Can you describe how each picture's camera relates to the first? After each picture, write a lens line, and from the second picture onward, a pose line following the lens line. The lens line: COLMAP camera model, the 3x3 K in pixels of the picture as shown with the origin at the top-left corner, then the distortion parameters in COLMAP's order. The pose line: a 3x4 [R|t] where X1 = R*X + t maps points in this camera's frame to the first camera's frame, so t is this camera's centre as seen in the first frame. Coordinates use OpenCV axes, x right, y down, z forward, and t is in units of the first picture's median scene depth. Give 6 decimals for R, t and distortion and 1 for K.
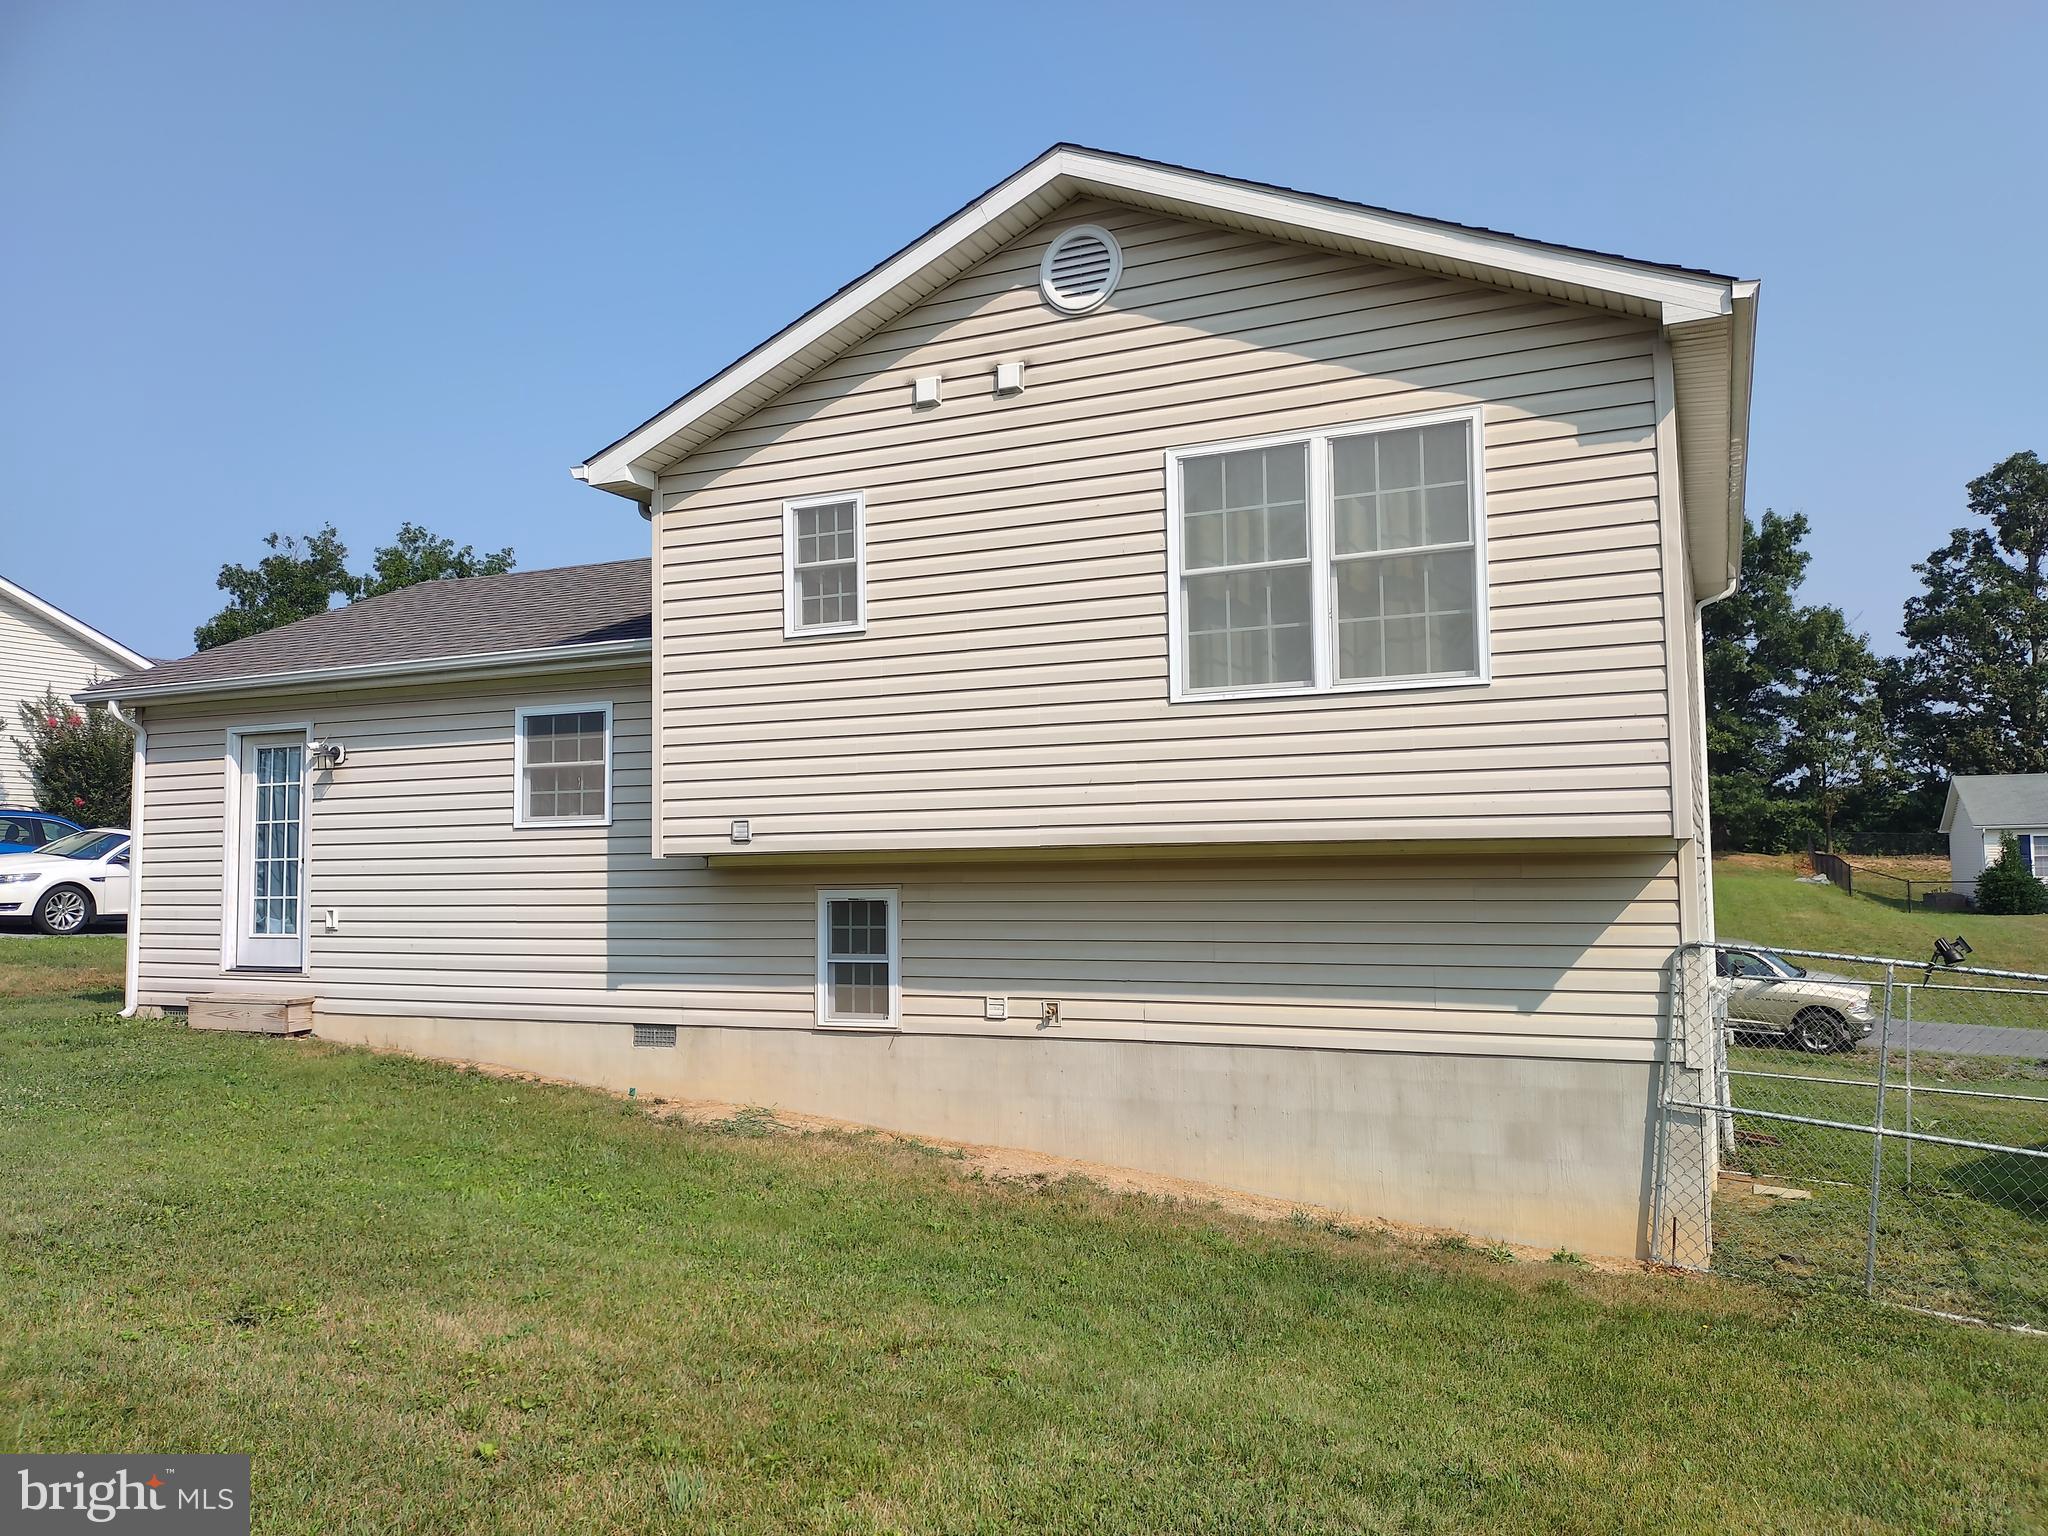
lens RADIAL K [[1488.4, 0, 1018.0], [0, 1488.4, 779.6], [0, 0, 1]] dist [0.065697, -0.082133]
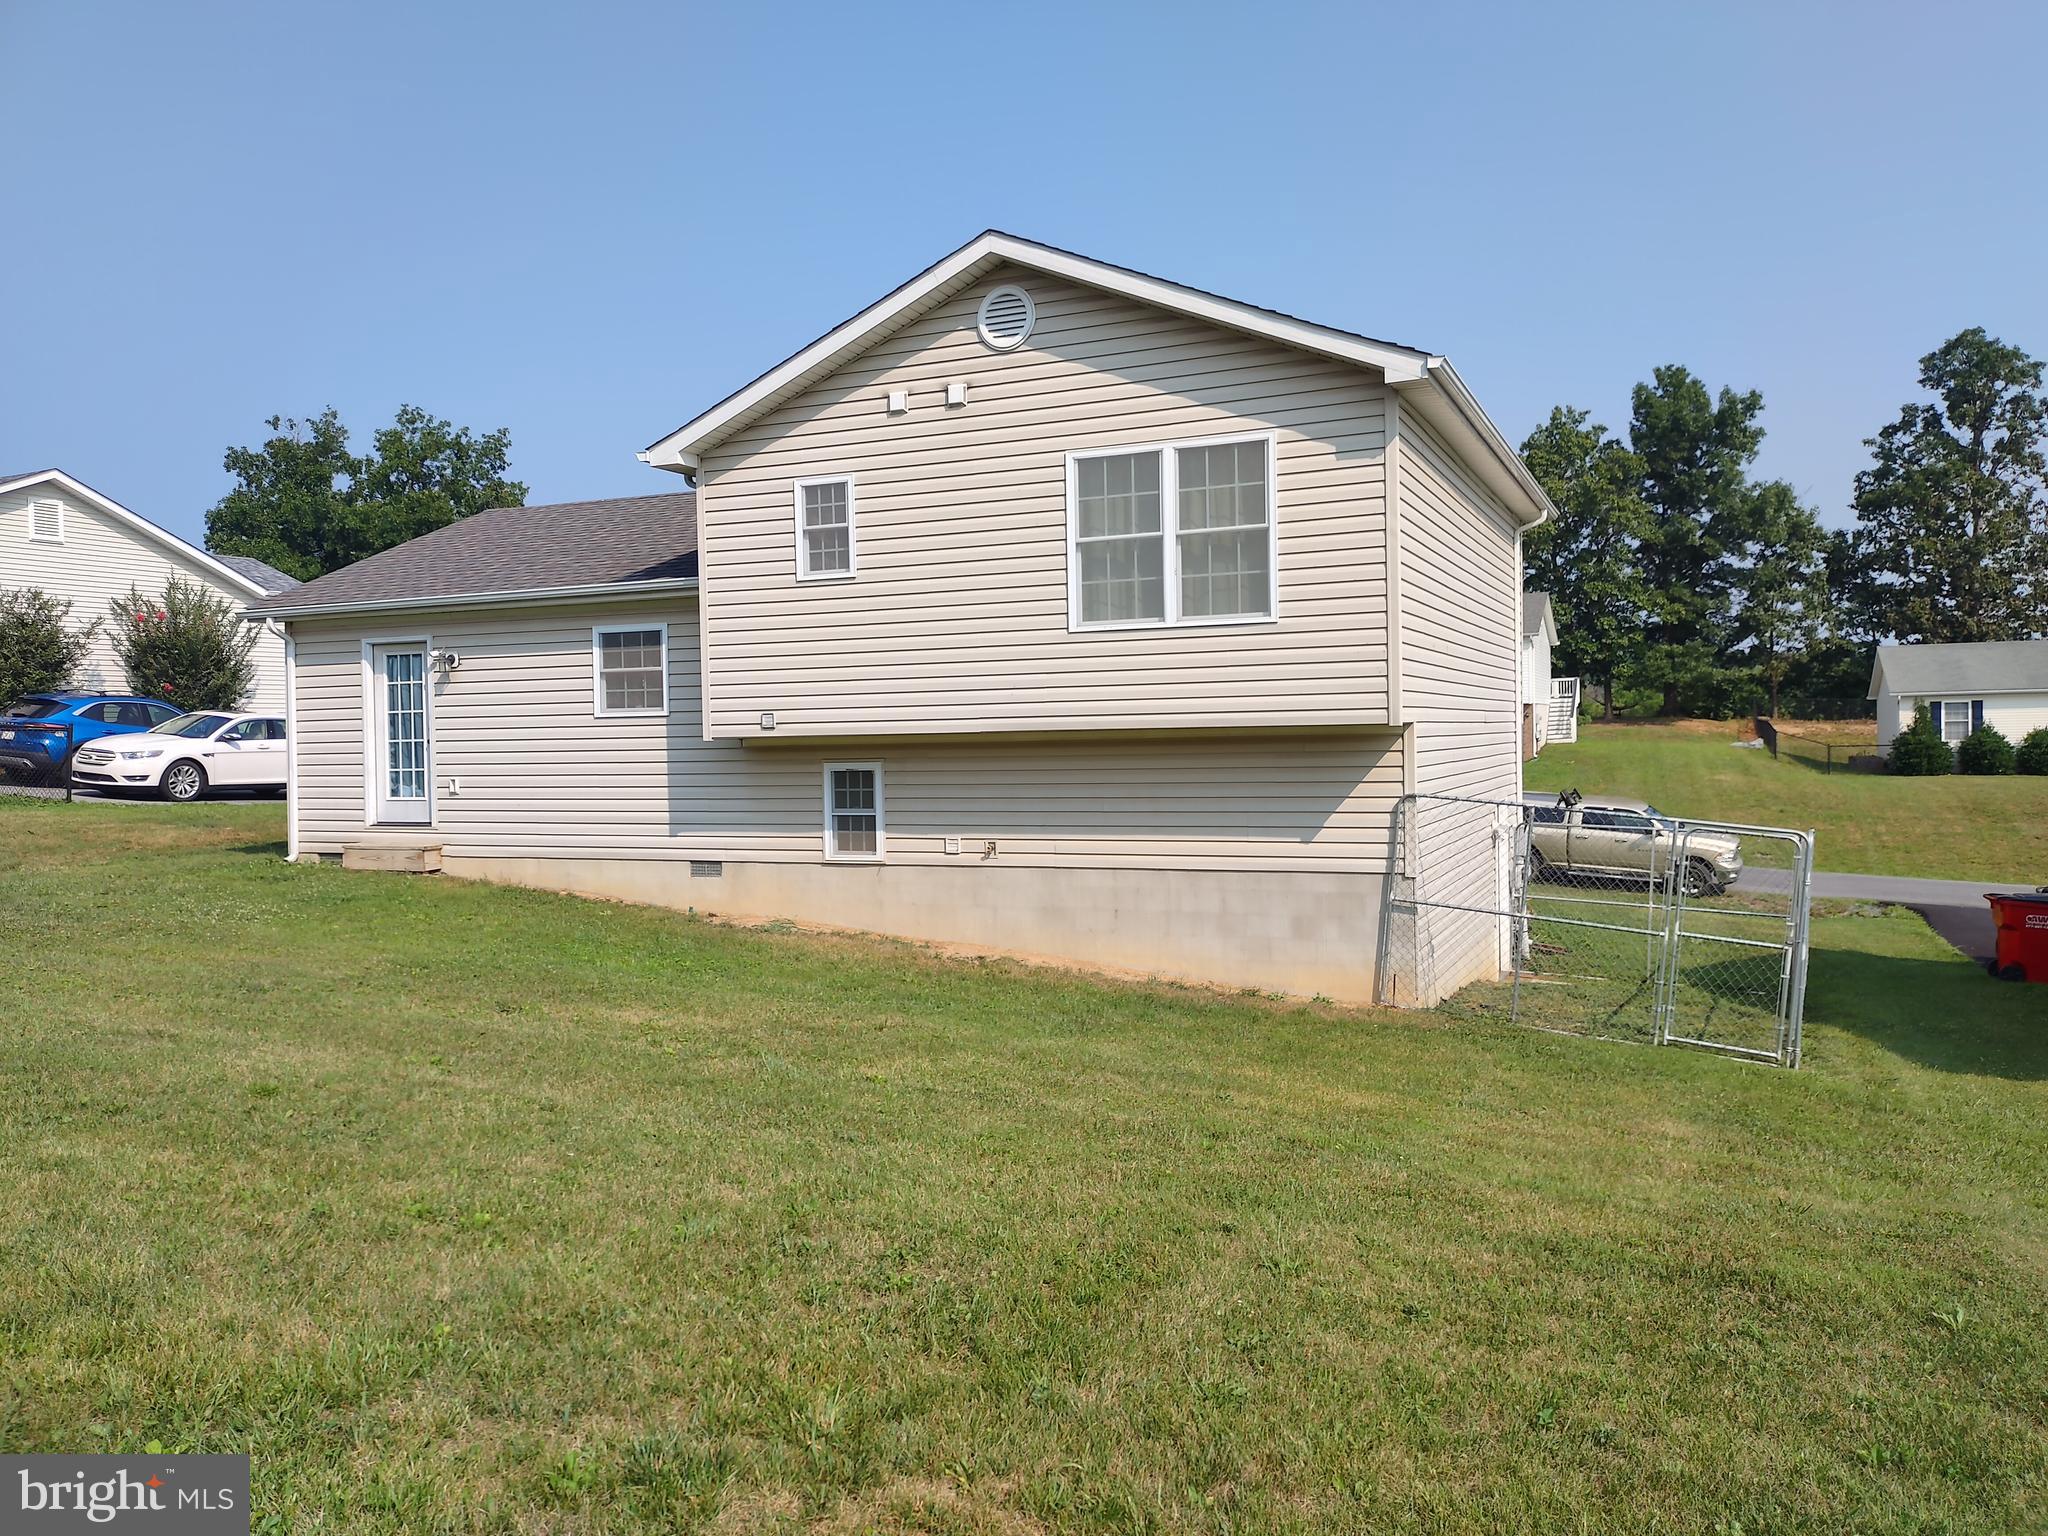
lens RADIAL K [[1488.4, 0, 1022.9], [0, 1488.4, 776.7], [0, 0, 1]] dist [0.065697, -0.082133]
pose [[0.999945, -0.006188, 0.008481, 0.038744], [0.005435, 0.996268, 0.086143, -0.031362], [-0.008982, -0.086092, 0.996247, -0.381945]]
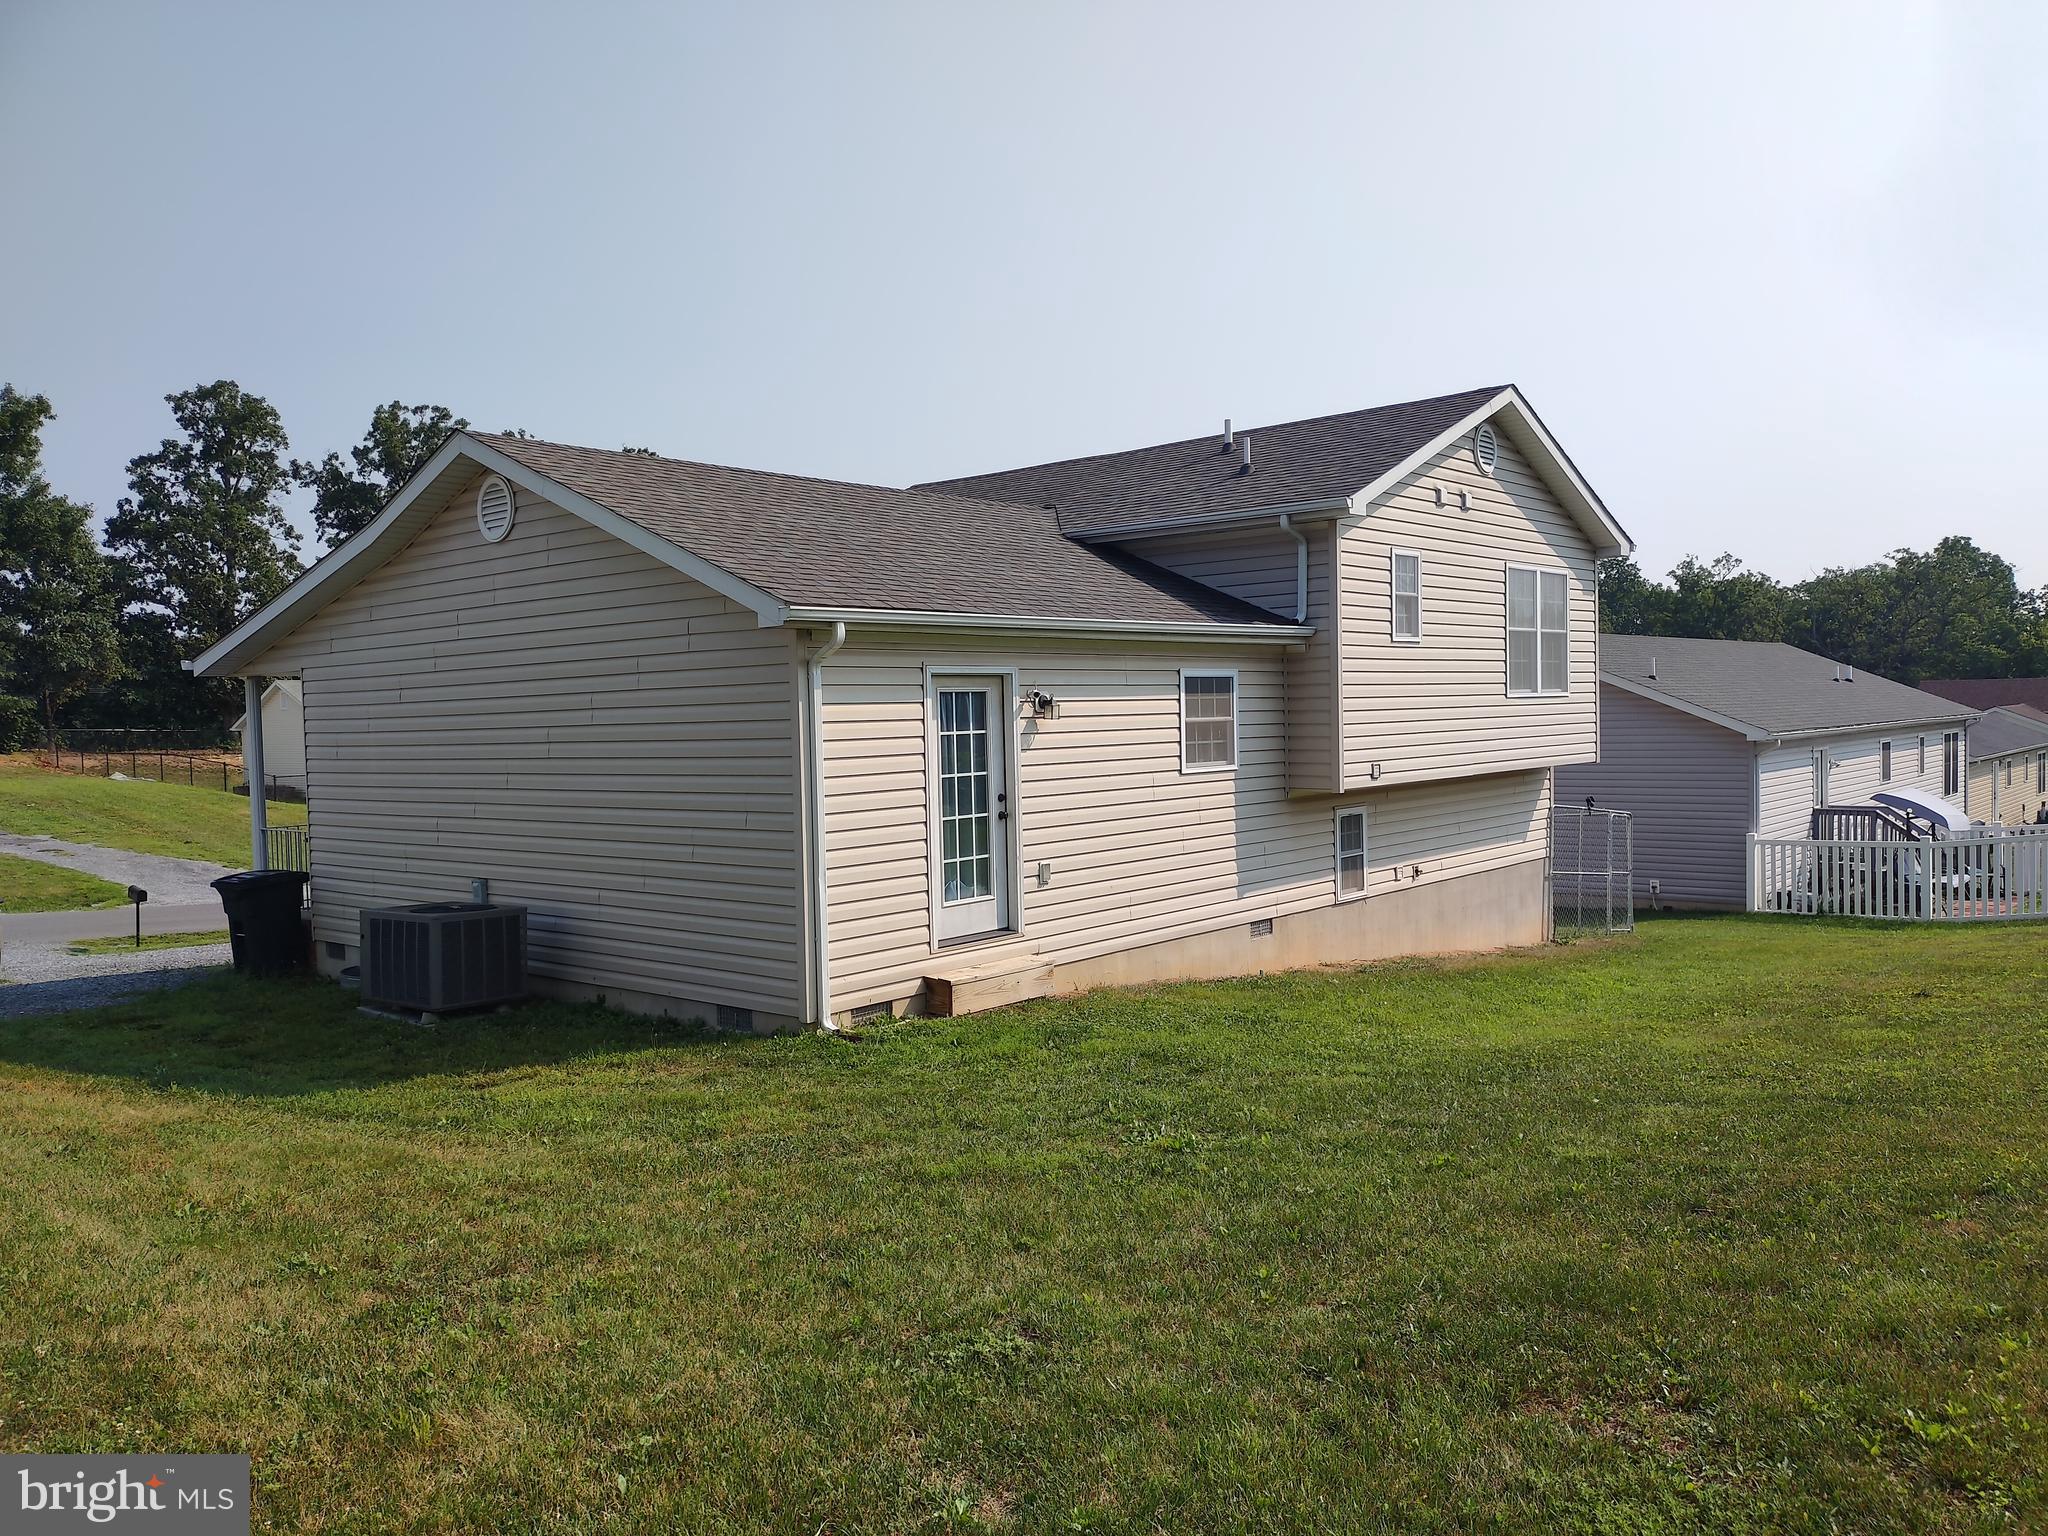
lens RADIAL K [[1488.4, 0, 968.7], [0, 1488.4, 770.3], [0, 0, 1]] dist [0.065697, -0.082133]
pose [[0.319903, -0.032778, 0.946883, -1.665234], [-0.035409, 0.998290, 0.046521, -0.019956], [-0.946788, -0.048411, 0.318195, 0.894870]]
